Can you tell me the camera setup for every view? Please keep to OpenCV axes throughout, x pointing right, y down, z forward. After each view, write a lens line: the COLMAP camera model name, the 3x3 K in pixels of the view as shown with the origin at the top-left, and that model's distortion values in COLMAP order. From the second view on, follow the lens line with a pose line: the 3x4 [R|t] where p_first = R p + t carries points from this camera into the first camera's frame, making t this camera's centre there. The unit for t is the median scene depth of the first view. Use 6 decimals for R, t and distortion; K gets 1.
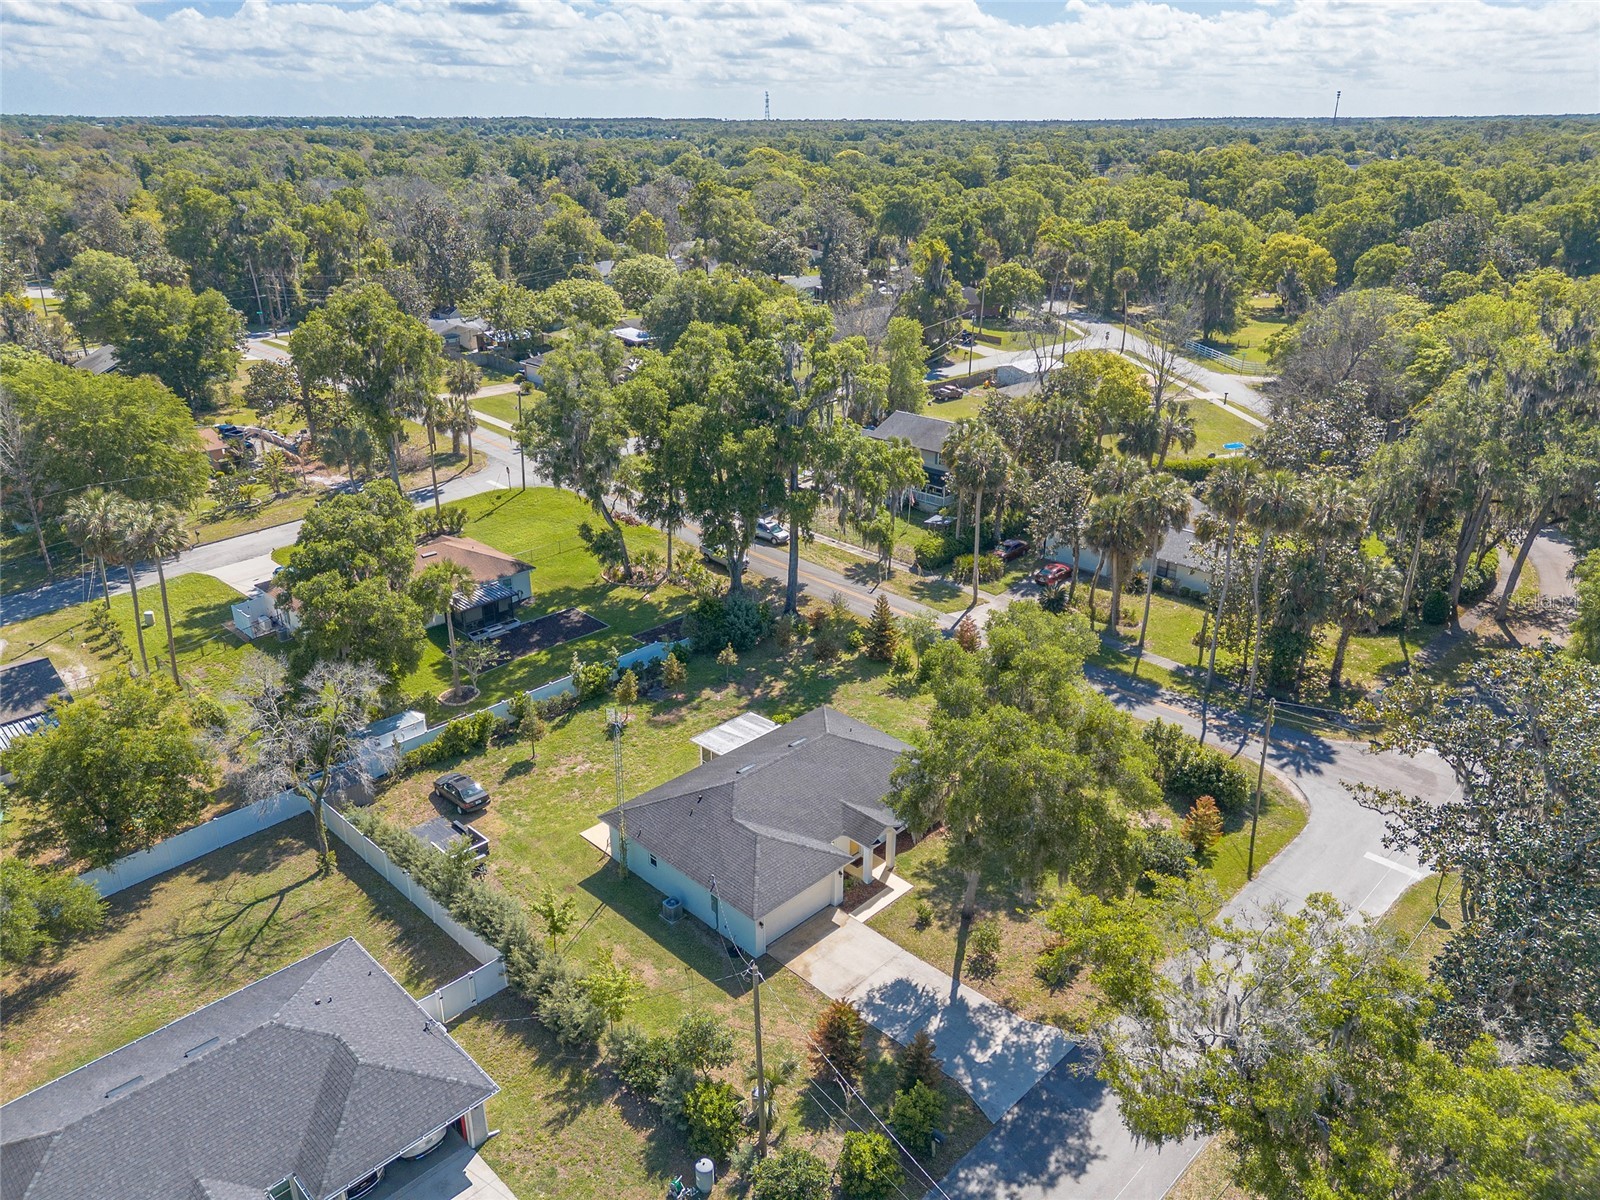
lens RADIAL K [[1120.9, 0, 801.5], [0, 1120.9, 613.2], [0, 0, 1]] dist [0.072620, -0.064892]
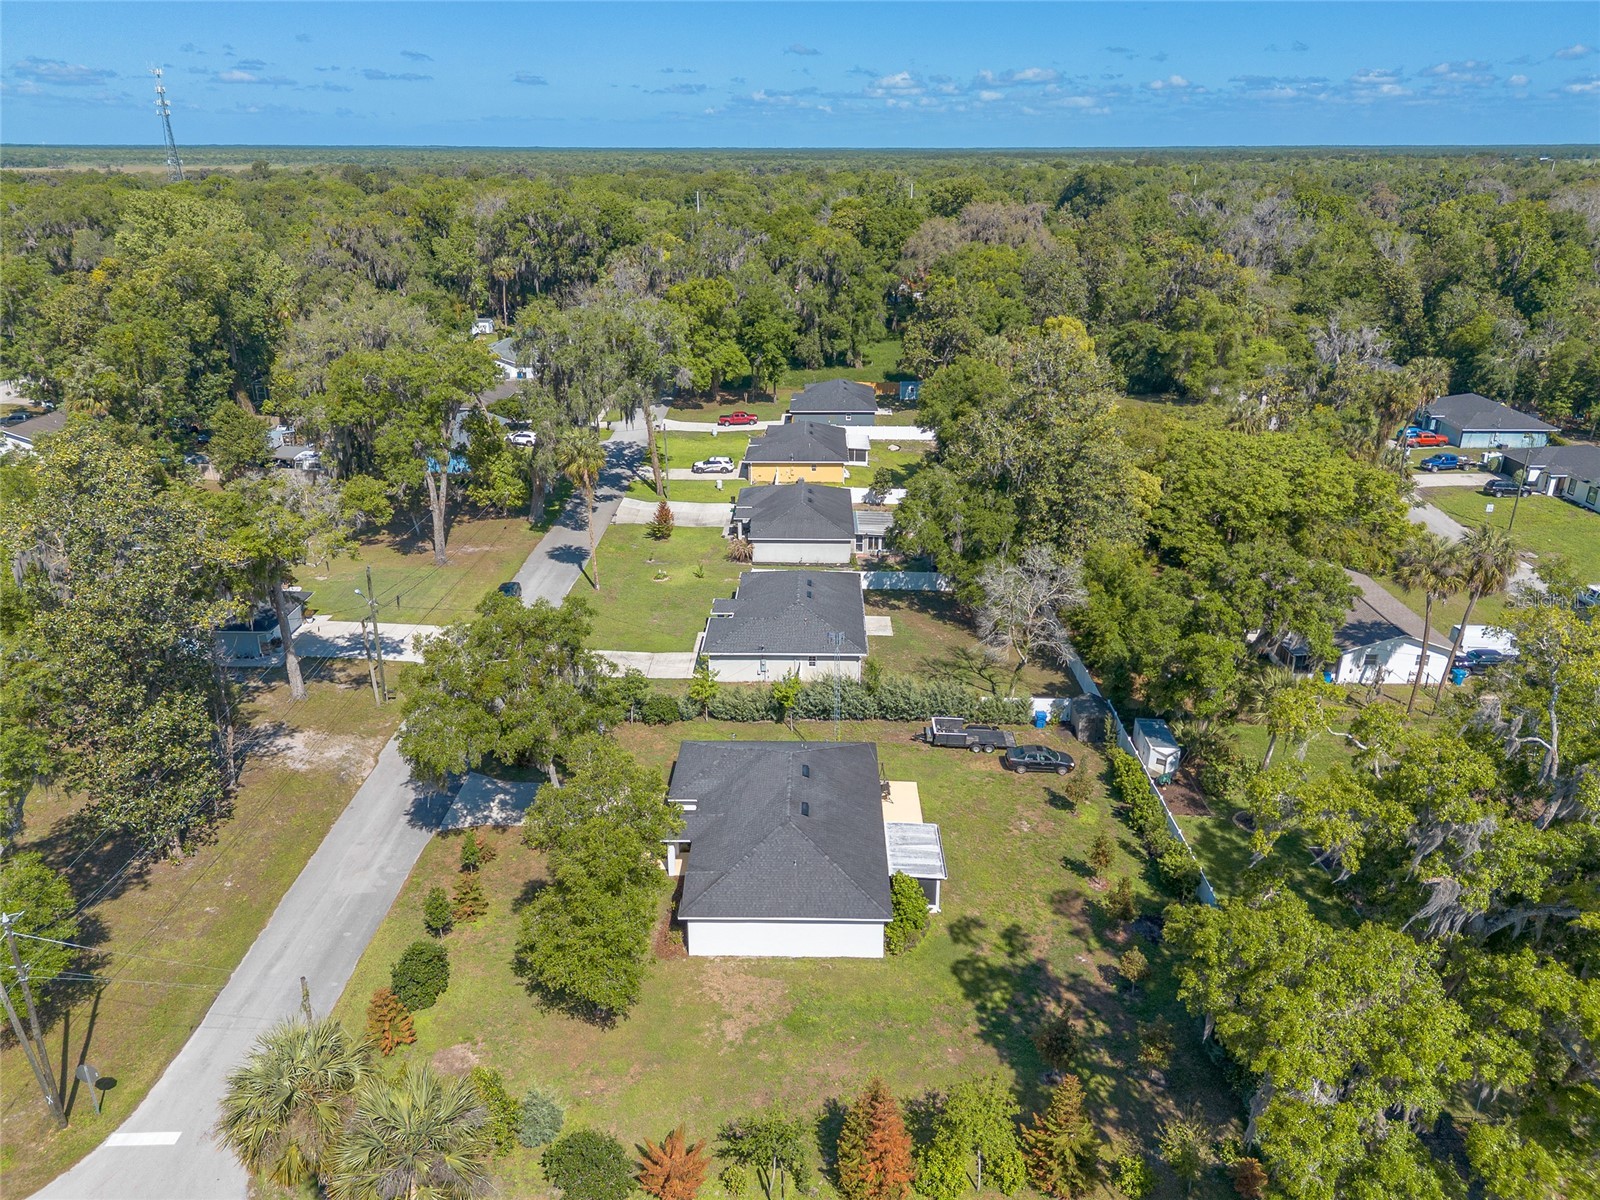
lens RADIAL K [[1143.0, 0, 792.6], [0, 1143.0, 597.0], [0, 0, 1]] dist [0.067377, -0.060882]
pose [[-0.726032, 0.251287, -0.640103, 0.628755], [-0.271154, 0.750806, 0.602301, -0.649699], [0.631943, 0.610857, -0.476972, 1.464671]]
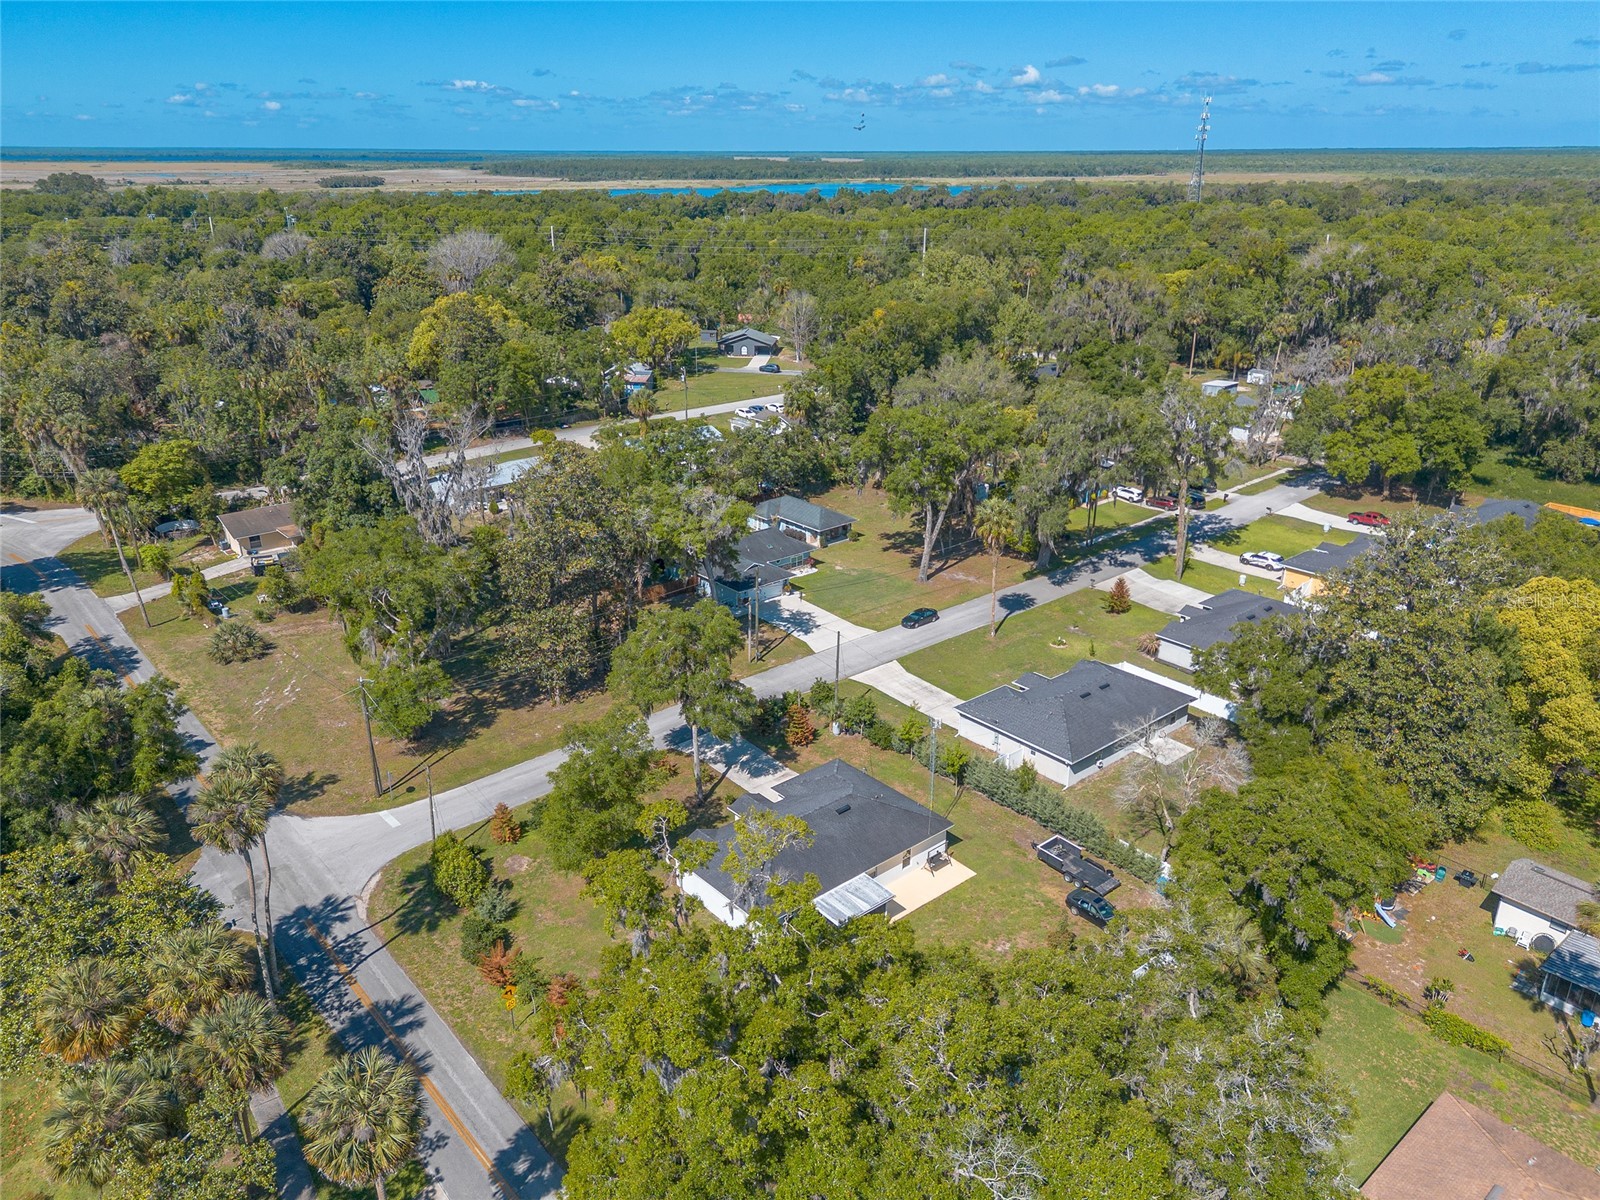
lens RADIAL K [[1135.3, 0, 800.0], [0, 1135.3, 600.0], [0, 0, 1]] dist [0.071400, -0.067509]
pose [[-0.996951, -0.028063, 0.072809, -0.091063], [0.031383, 0.710093, 0.703408, -0.994538], [-0.071441, 0.703549, -0.707047, 1.837226]]
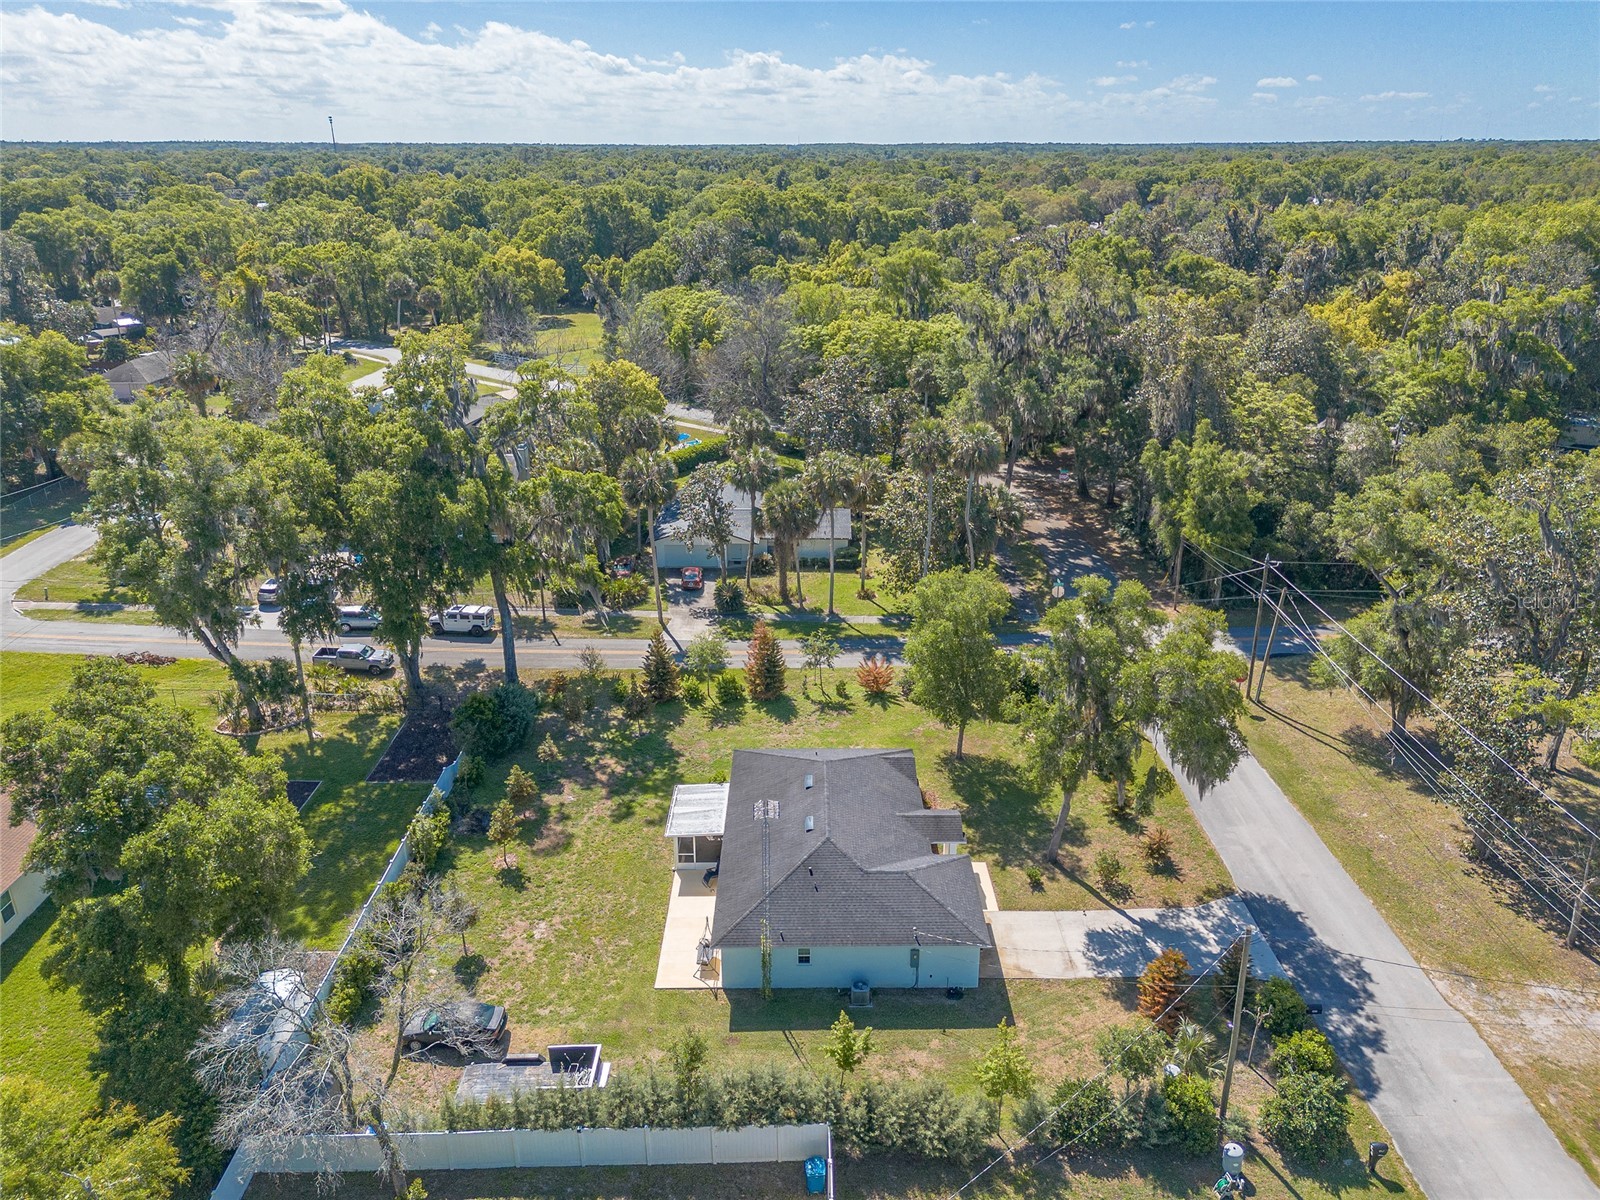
lens RADIAL K [[1145.1, 0, 811.2], [0, 1145.1, 567.8], [0, 0, 1]] dist [0.099545, -0.104821]
pose [[0.704249, -0.243498, 0.666890, -0.645799], [0.282743, 0.957831, 0.051145, -0.110500], [-0.651221, 0.152539, 0.743399, 0.289389]]
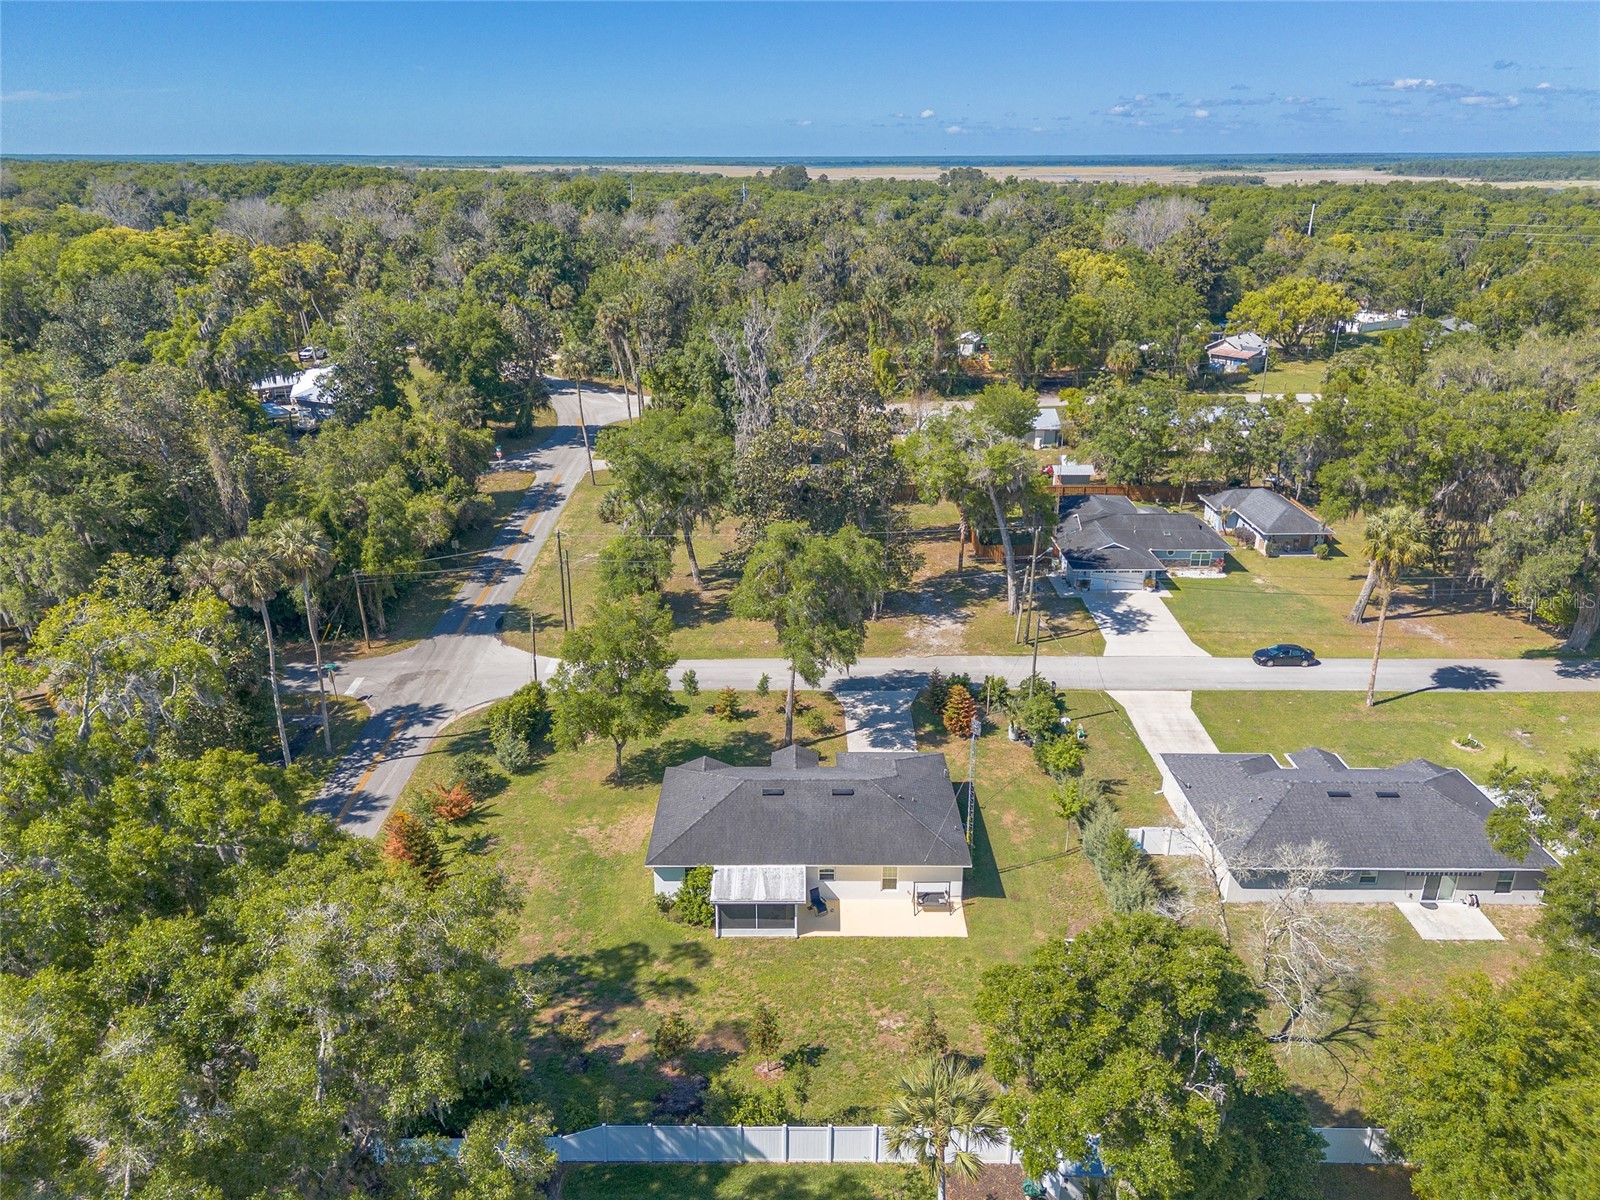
lens RADIAL K [[1135.3, 0, 800.0], [0, 1135.3, 600.0], [0, 0, 1]] dist [0.071400, -0.067509]
pose [[-0.705503, -0.255048, 0.661223, -0.706719], [0.282034, 0.754899, 0.592102, -0.663020], [-0.650171, 0.604217, -0.460651, 1.469261]]
